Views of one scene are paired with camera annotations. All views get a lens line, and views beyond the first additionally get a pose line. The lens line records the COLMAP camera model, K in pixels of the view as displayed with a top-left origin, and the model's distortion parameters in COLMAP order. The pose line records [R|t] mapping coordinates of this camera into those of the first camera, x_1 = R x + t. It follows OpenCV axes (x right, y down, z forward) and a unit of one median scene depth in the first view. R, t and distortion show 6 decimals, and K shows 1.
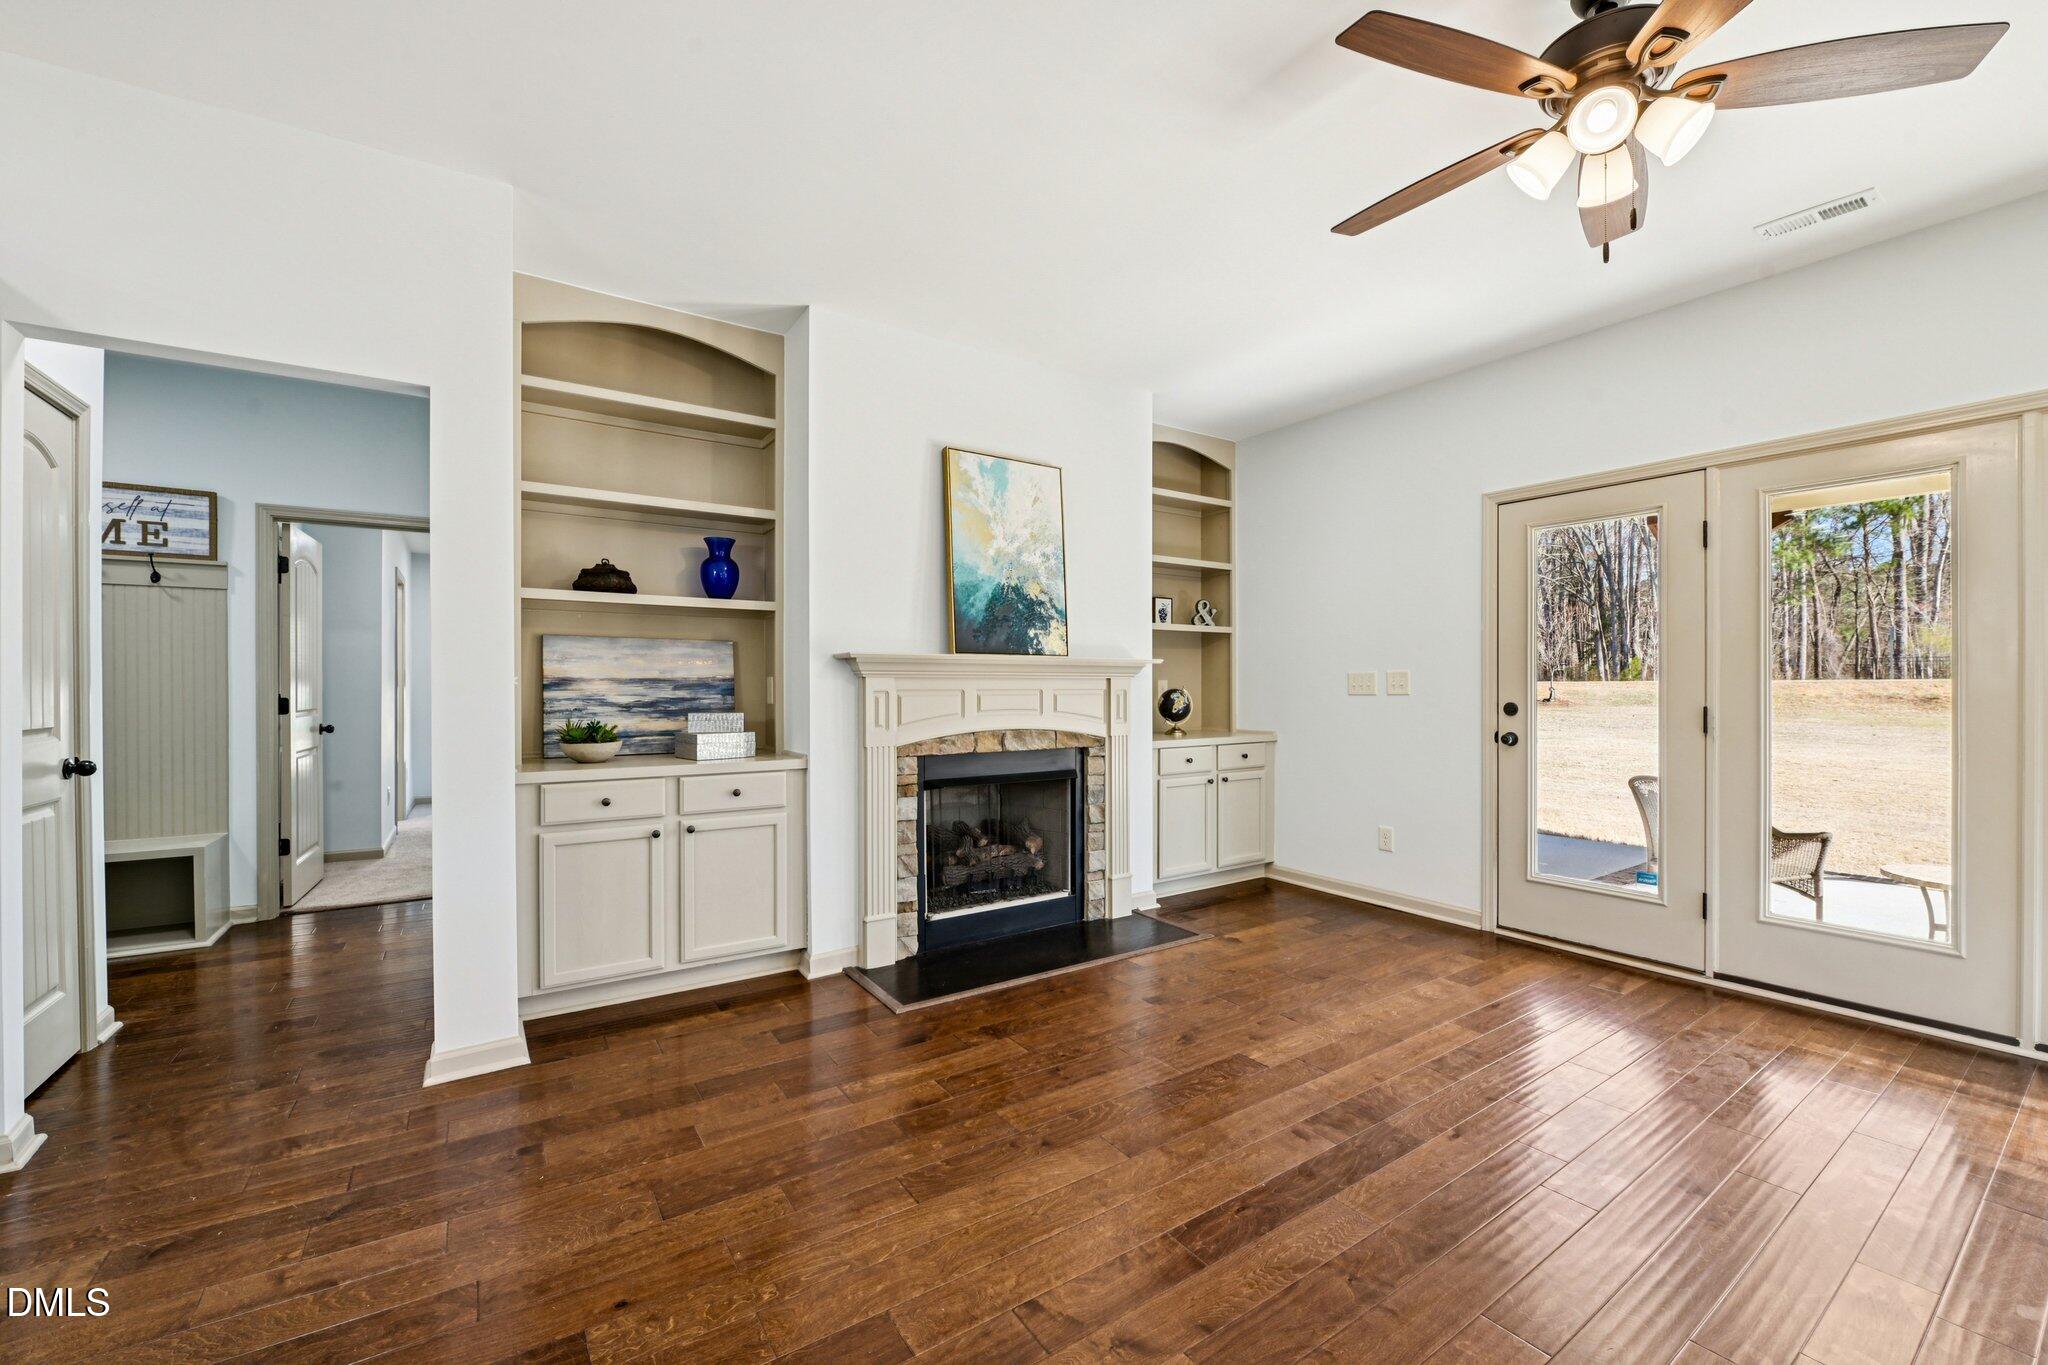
lens RADIAL K [[821.1, 0, 1020.5], [0, 821.1, 682.5], [0, 0, 1]] dist [-0.022100, -0.000734]
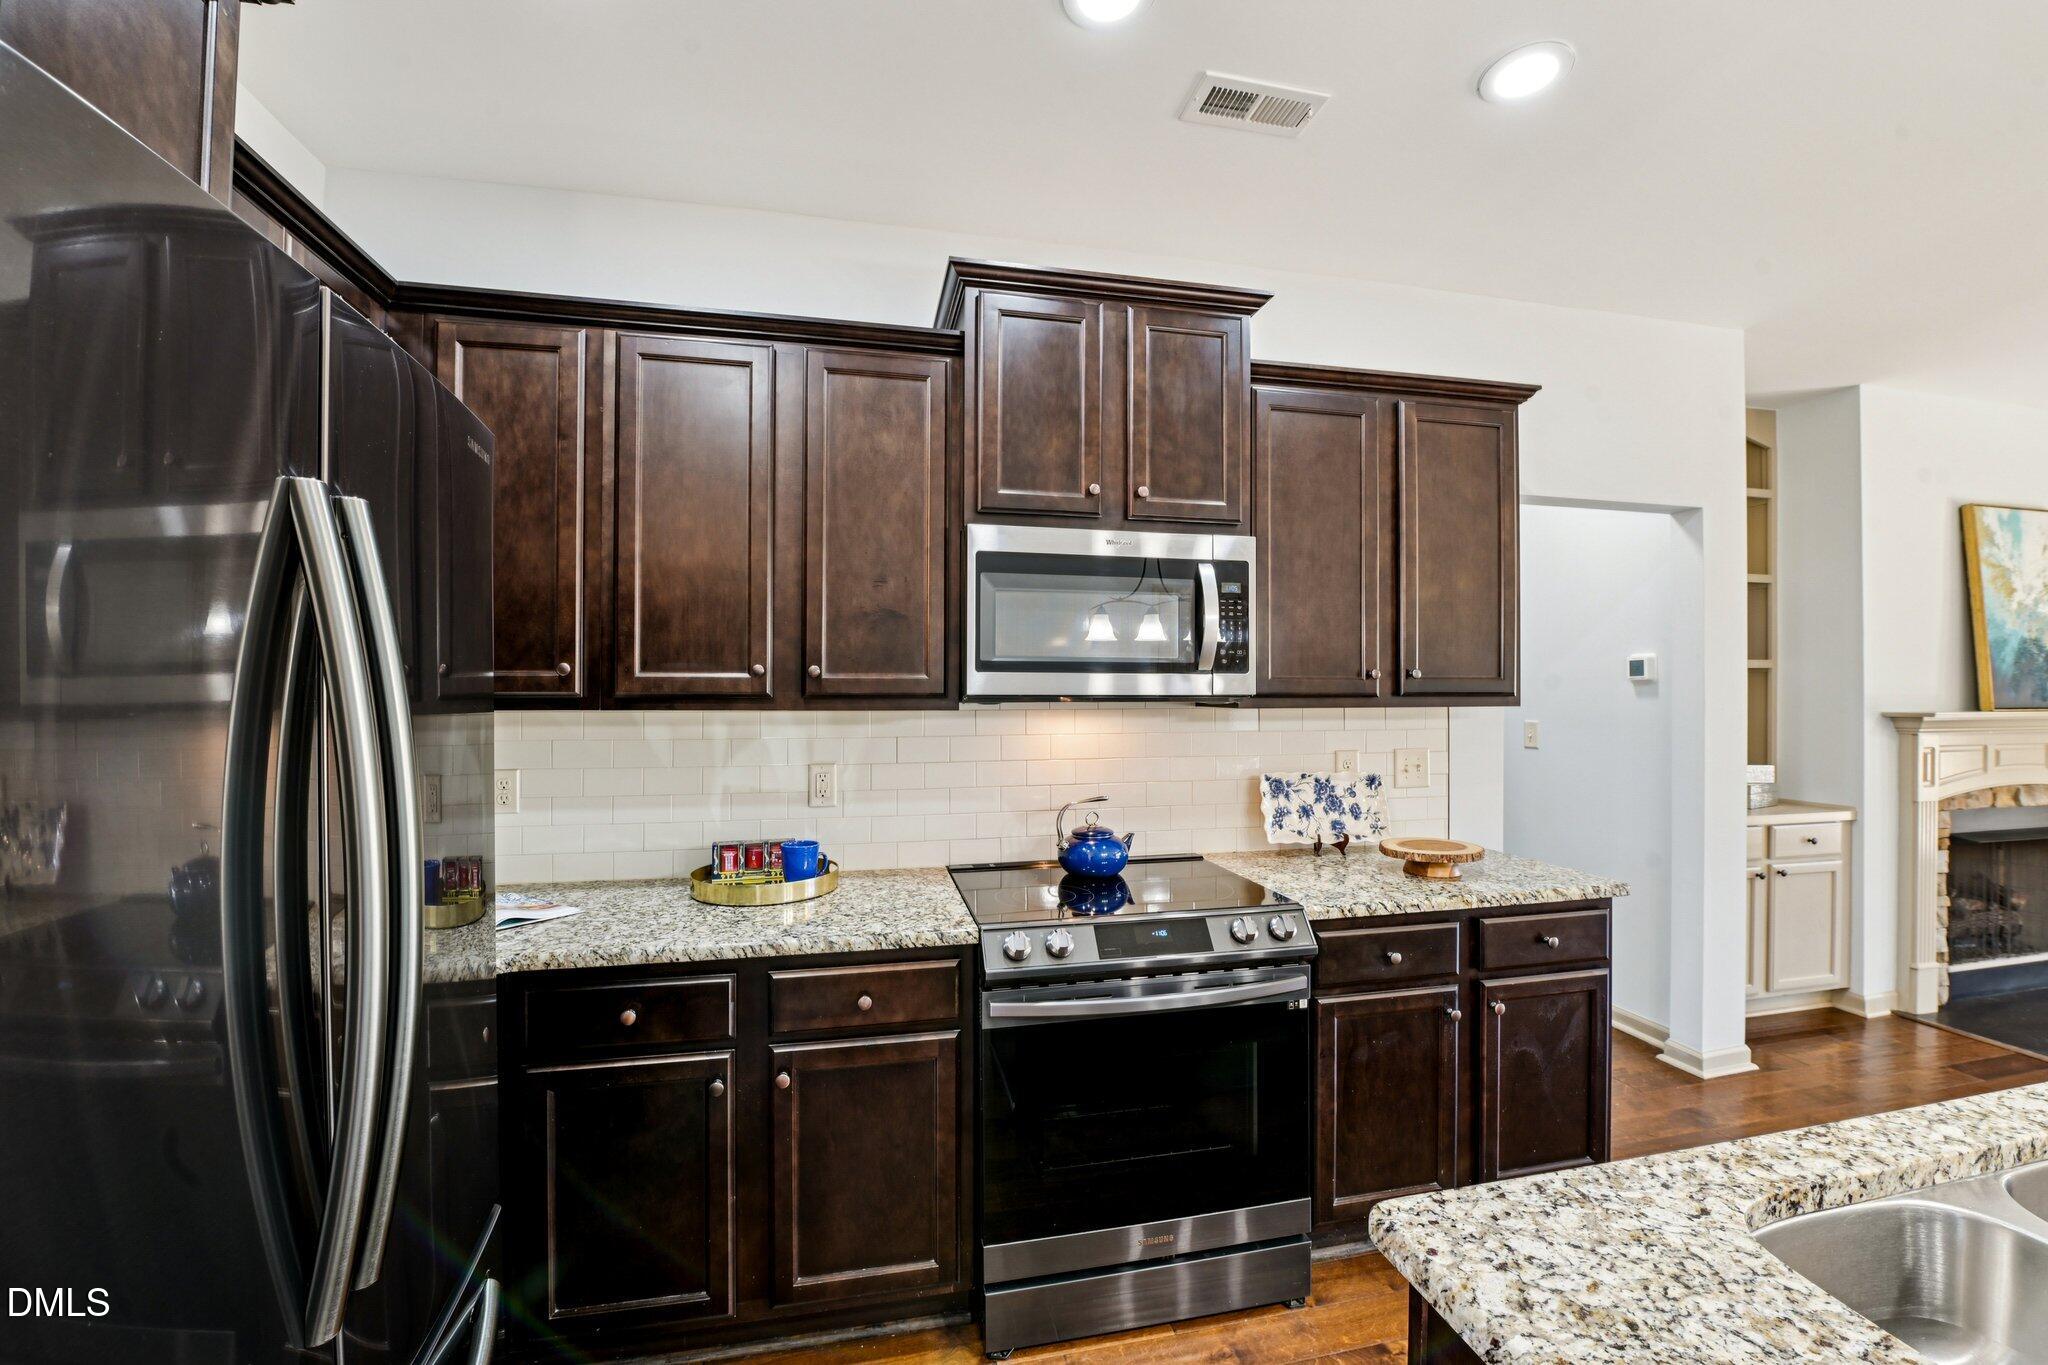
lens RADIAL K [[821.1, 0, 1021.6], [0, 821.1, 694.7], [0, 0, 1]] dist [-0.022100, -0.000734]
pose [[0.924751, 0.001477, -0.380570, -0.786802], [0.001223, 0.999976, 0.006853, -0.060271], [0.380571, -0.006803, 0.924727, -0.340089]]
